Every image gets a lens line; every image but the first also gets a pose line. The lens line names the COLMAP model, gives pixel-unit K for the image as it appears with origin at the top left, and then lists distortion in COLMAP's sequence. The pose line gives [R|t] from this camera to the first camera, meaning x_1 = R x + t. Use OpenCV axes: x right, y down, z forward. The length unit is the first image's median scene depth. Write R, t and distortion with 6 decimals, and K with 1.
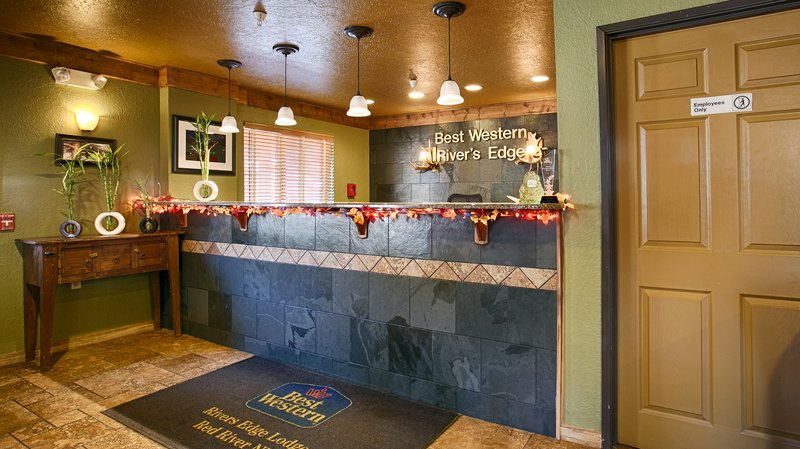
lens RADIAL K [[457.8, 0, 399.7], [0, 457.8, 192.9], [0, 0, 1]] dist [-0.002175, -0.000367]
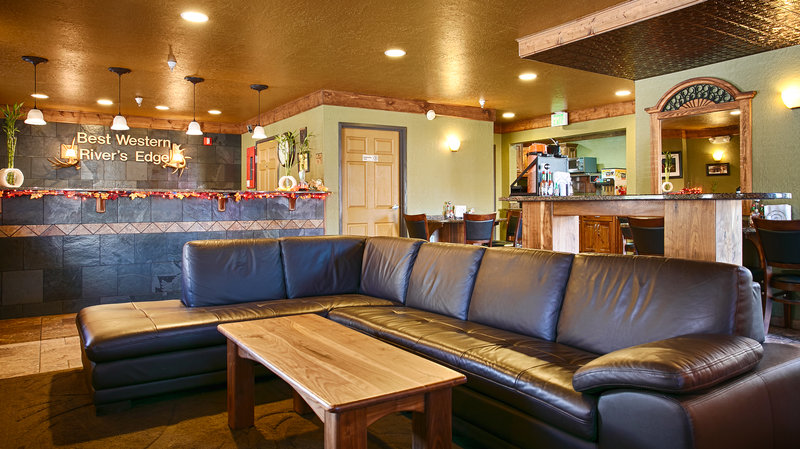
lens RADIAL K [[555.6, 0, 400.0], [0, 555.6, 224.5], [0, 0, 1]] dist [0.004237, 0.004852]
pose [[0.404120, -0.031633, 0.914159, -0.889240], [-0.002299, 0.999364, 0.035597, 0.038438], [-0.914703, -0.016487, 0.403790, -0.224881]]
